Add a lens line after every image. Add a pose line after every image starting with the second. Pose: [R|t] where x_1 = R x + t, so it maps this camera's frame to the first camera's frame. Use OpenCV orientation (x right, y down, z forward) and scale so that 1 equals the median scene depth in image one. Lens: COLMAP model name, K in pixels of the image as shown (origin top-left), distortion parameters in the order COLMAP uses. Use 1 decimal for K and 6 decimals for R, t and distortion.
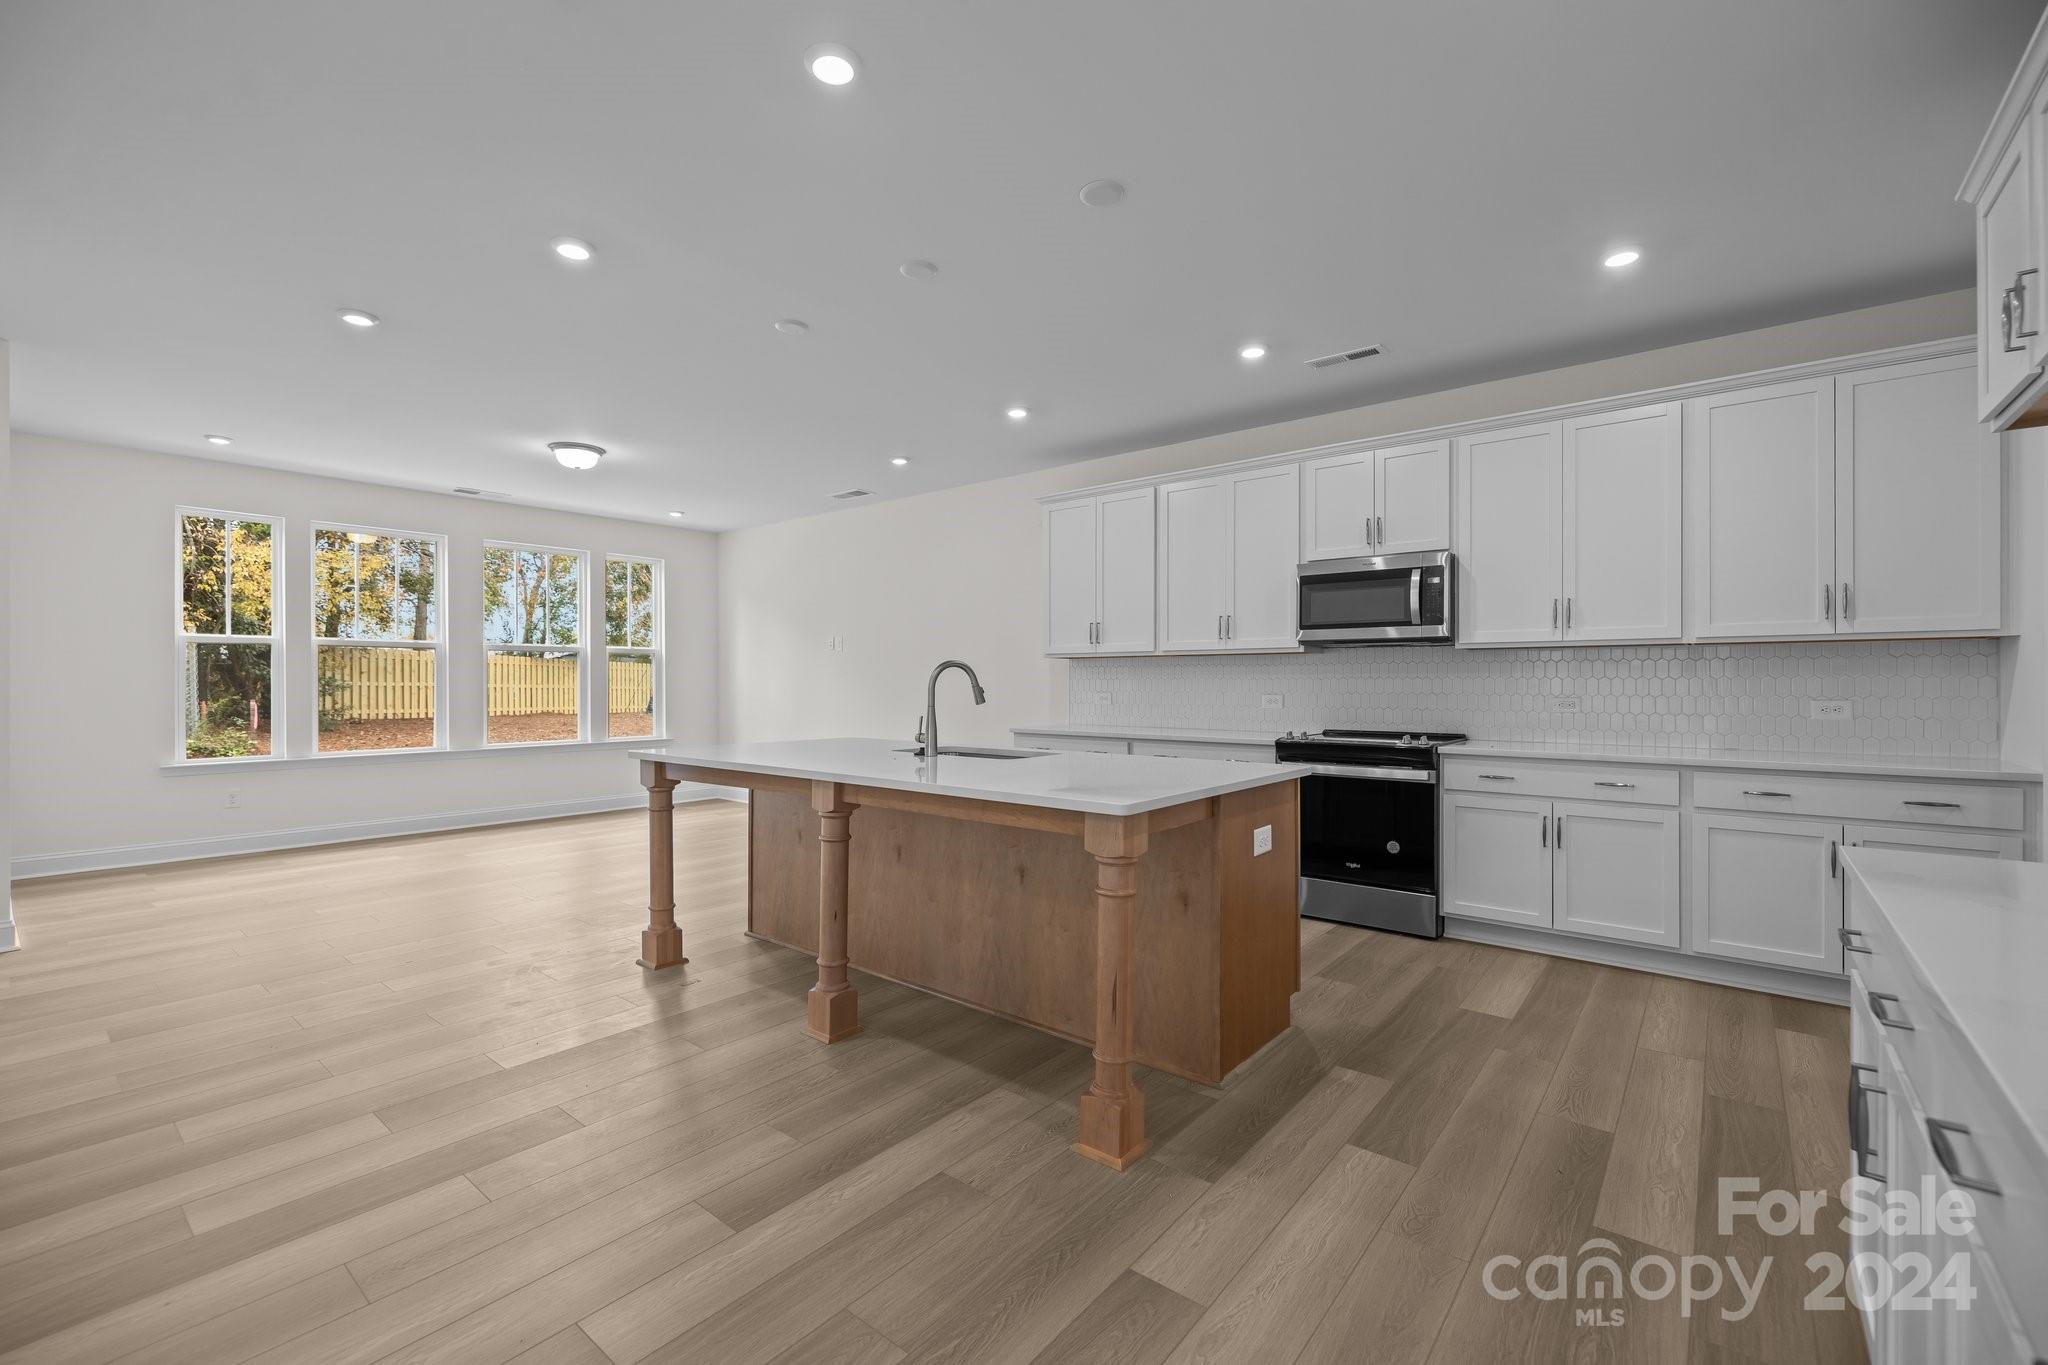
lens RADIAL K [[868.0, 0, 1032.4], [0, 868.0, 684.4], [0, 0, 1]] dist [-0.003795, 0.000784]
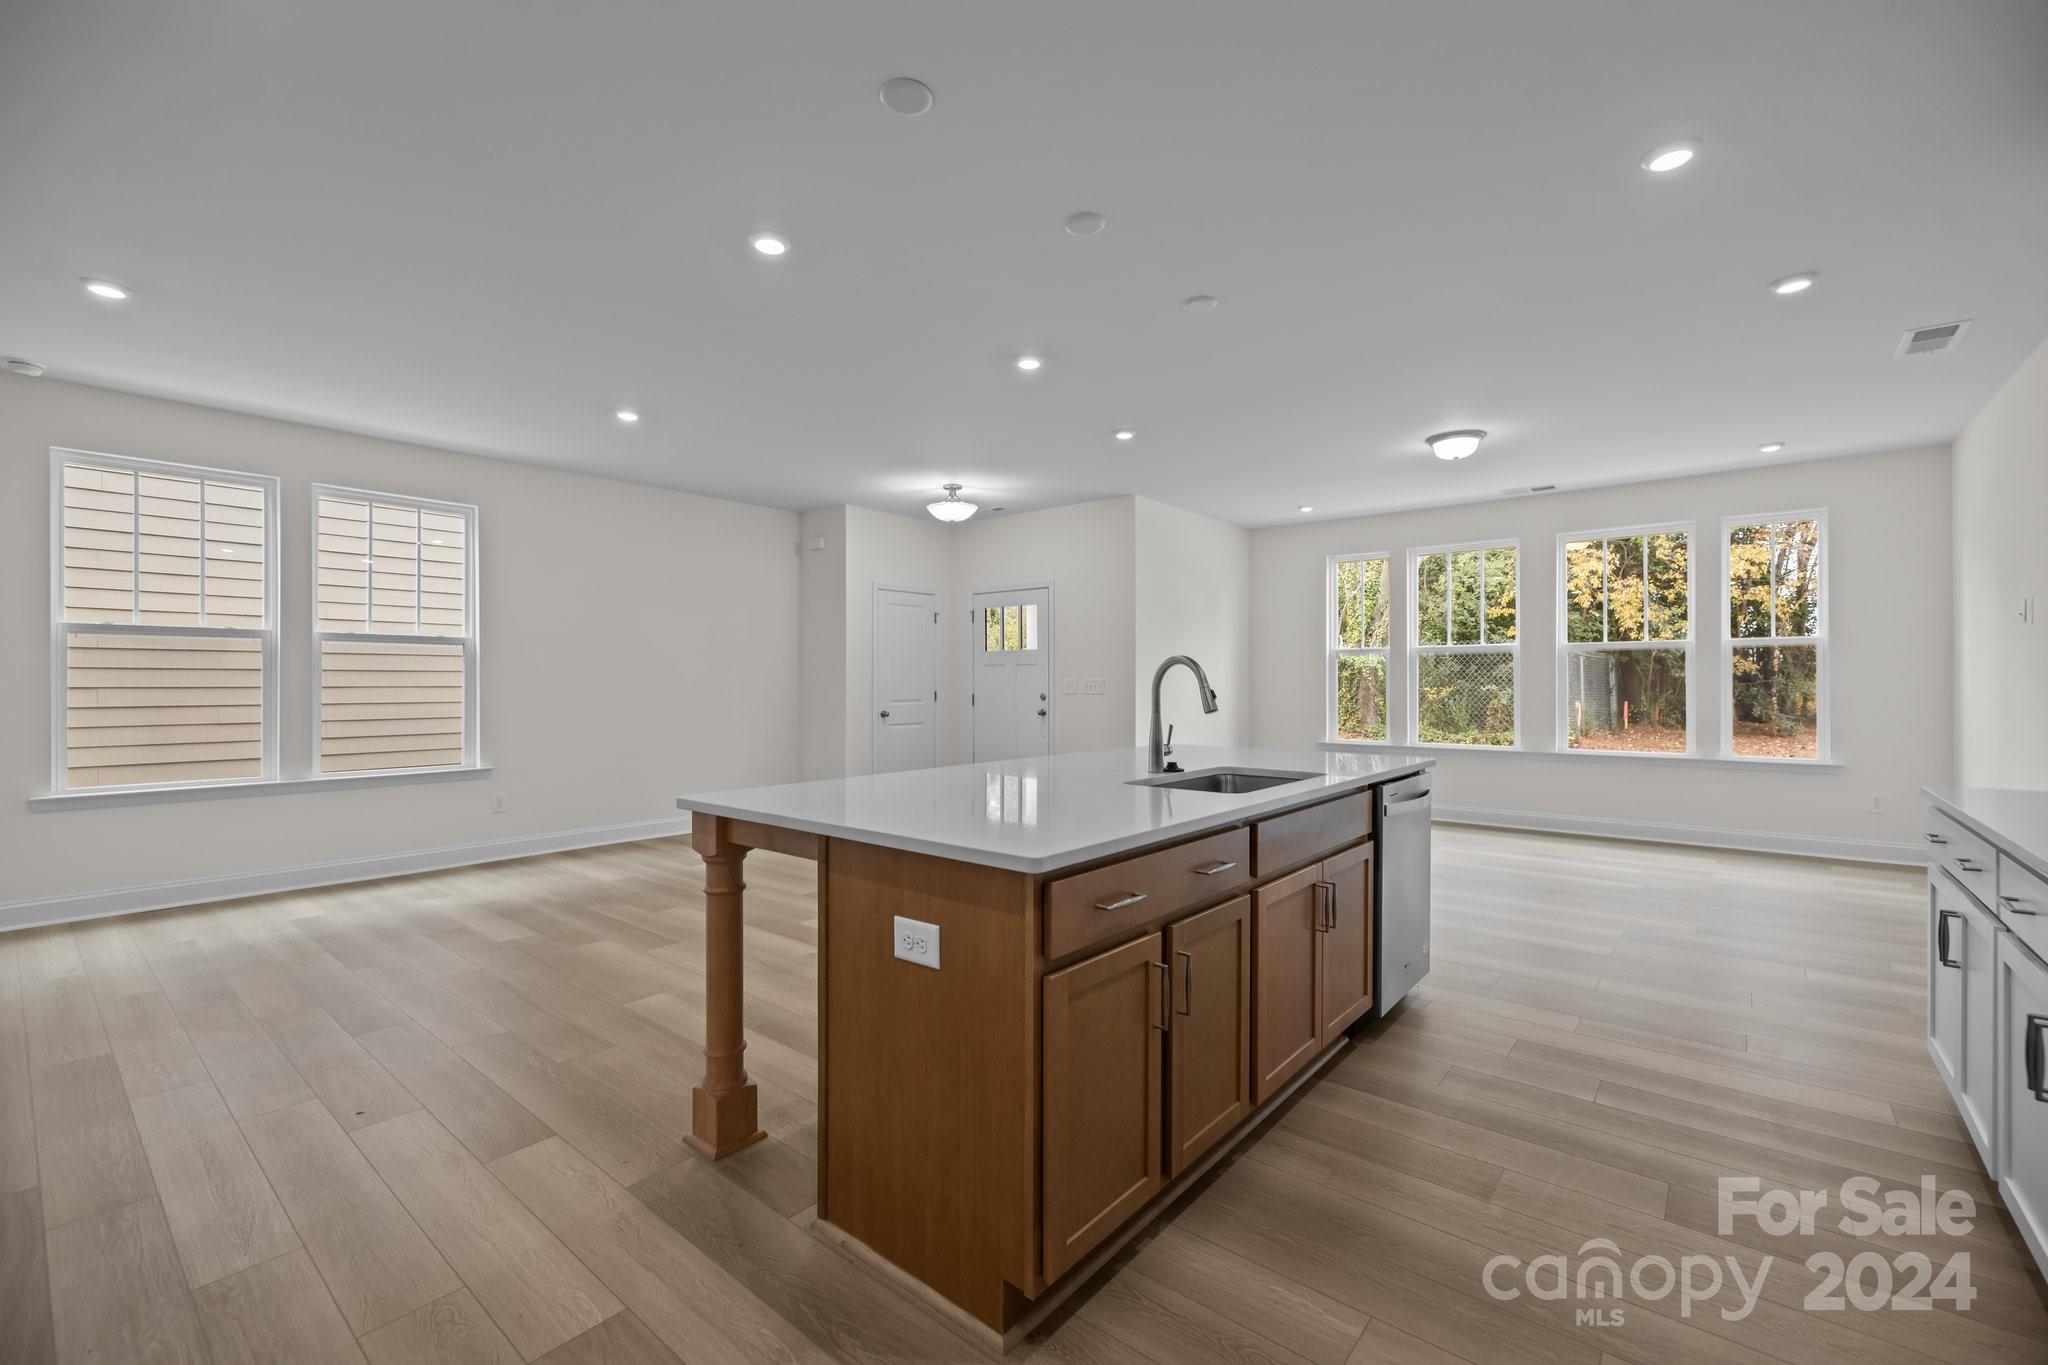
lens RADIAL K [[868.0, 0, 1007.0], [0, 868.0, 680.8], [0, 0, 1]] dist [-0.003795, 0.000784]
pose [[-0.025571, -0.001979, -0.999671, 0.406157], [-0.005056, 0.999986, -0.001850, -0.001348], [0.999660, 0.005007, -0.025581, 0.498118]]
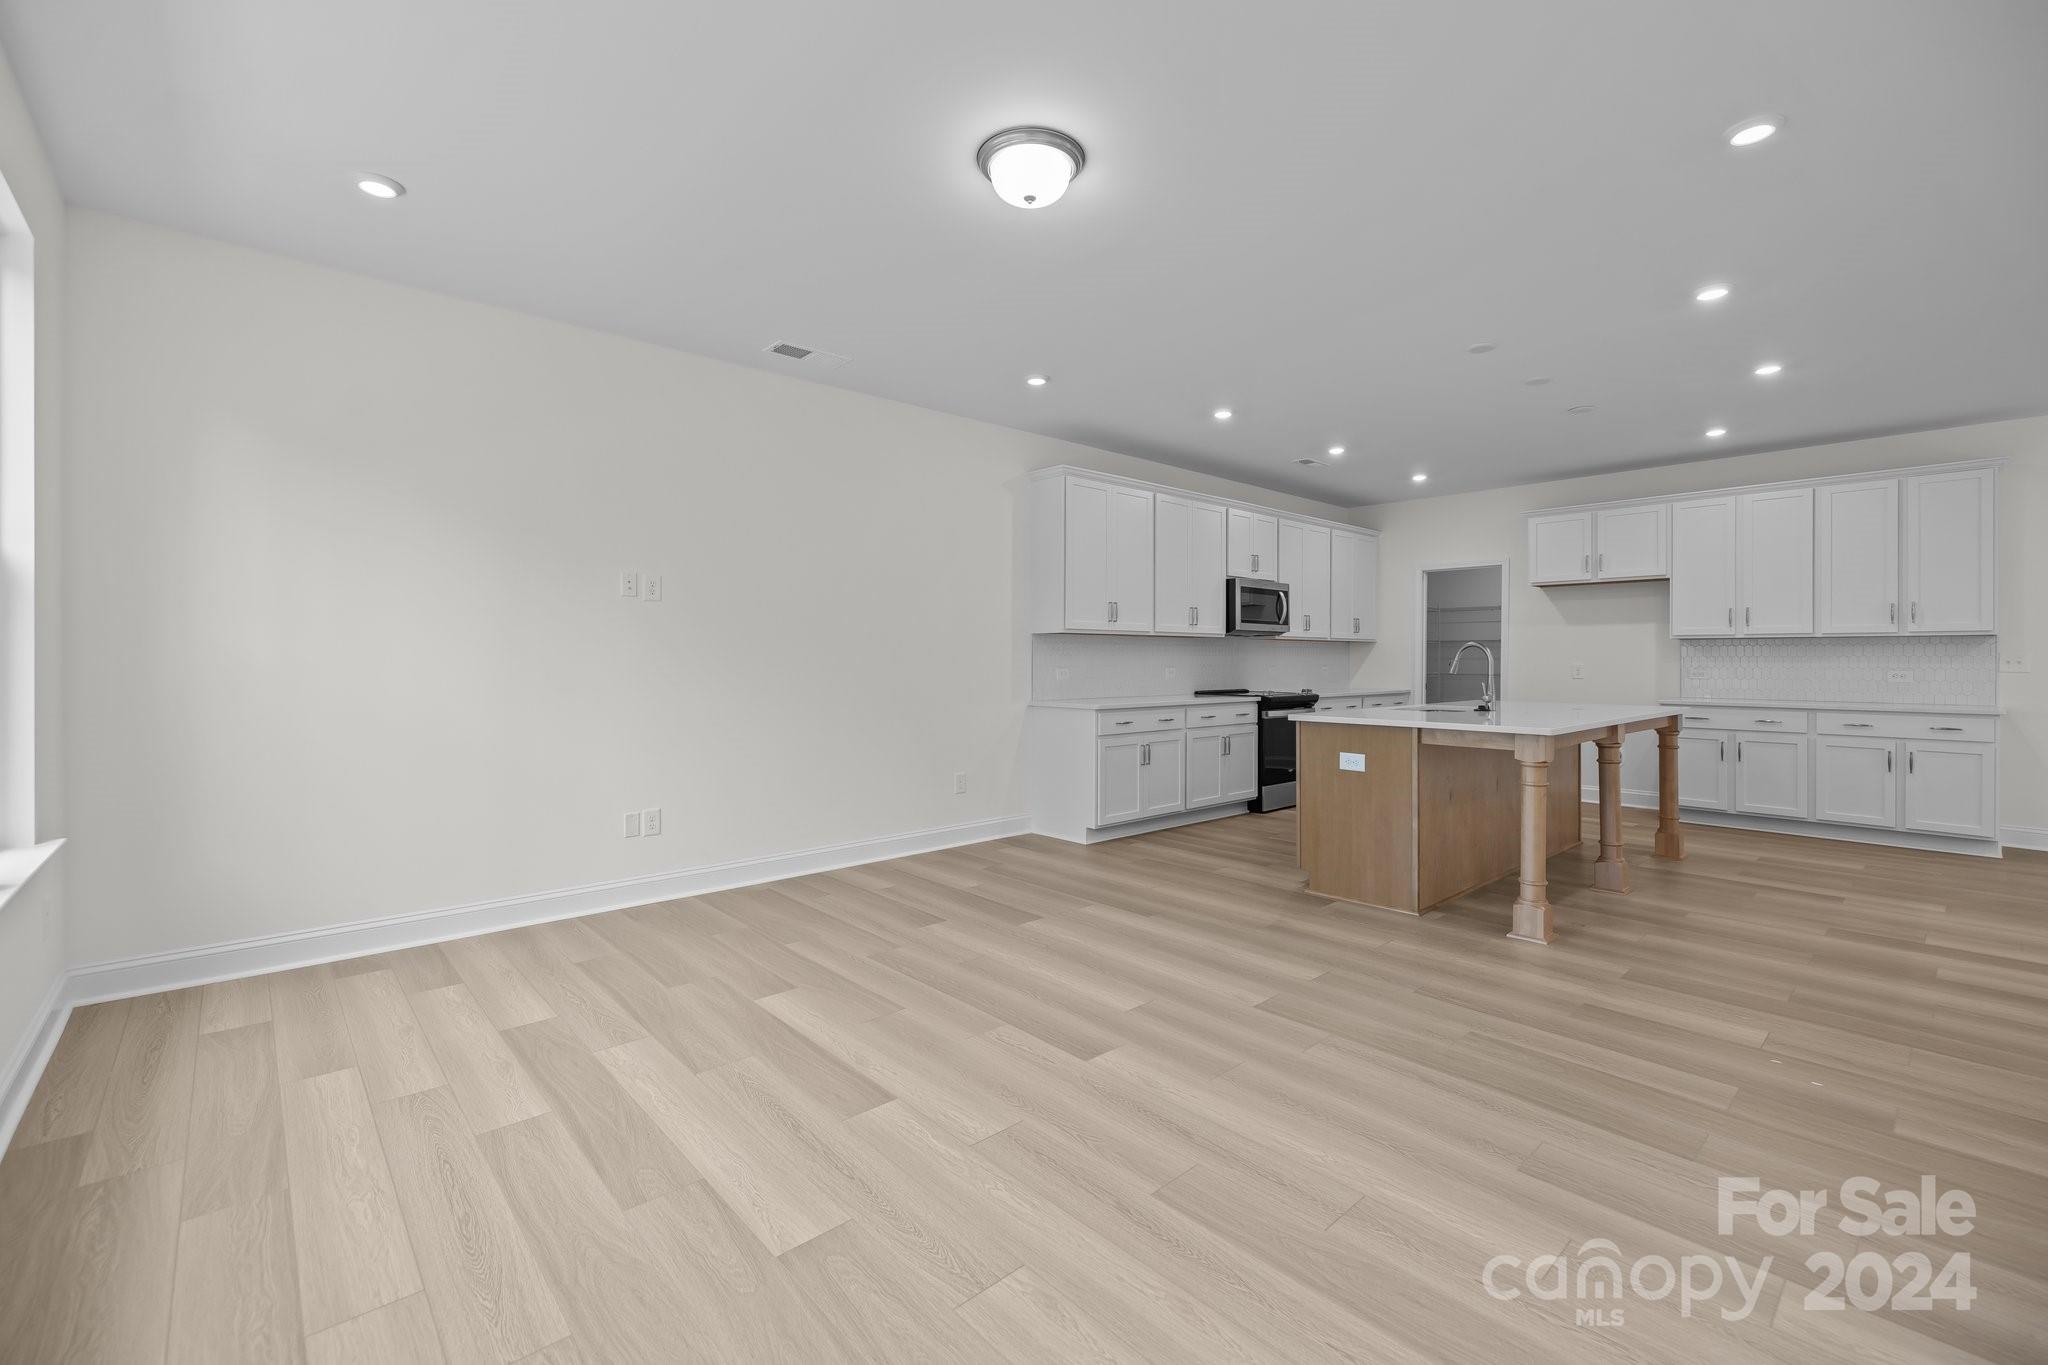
lens RADIAL K [[868.0, 0, 1019.8], [0, 868.0, 654.4], [0, 0, 1]] dist [-0.003795, 0.000784]
pose [[0.160864, 0.006763, 0.986953, -0.919027], [0.002546, 0.999970, -0.007267, 0.000402], [-0.986973, 0.003682, 0.160842, 0.867921]]
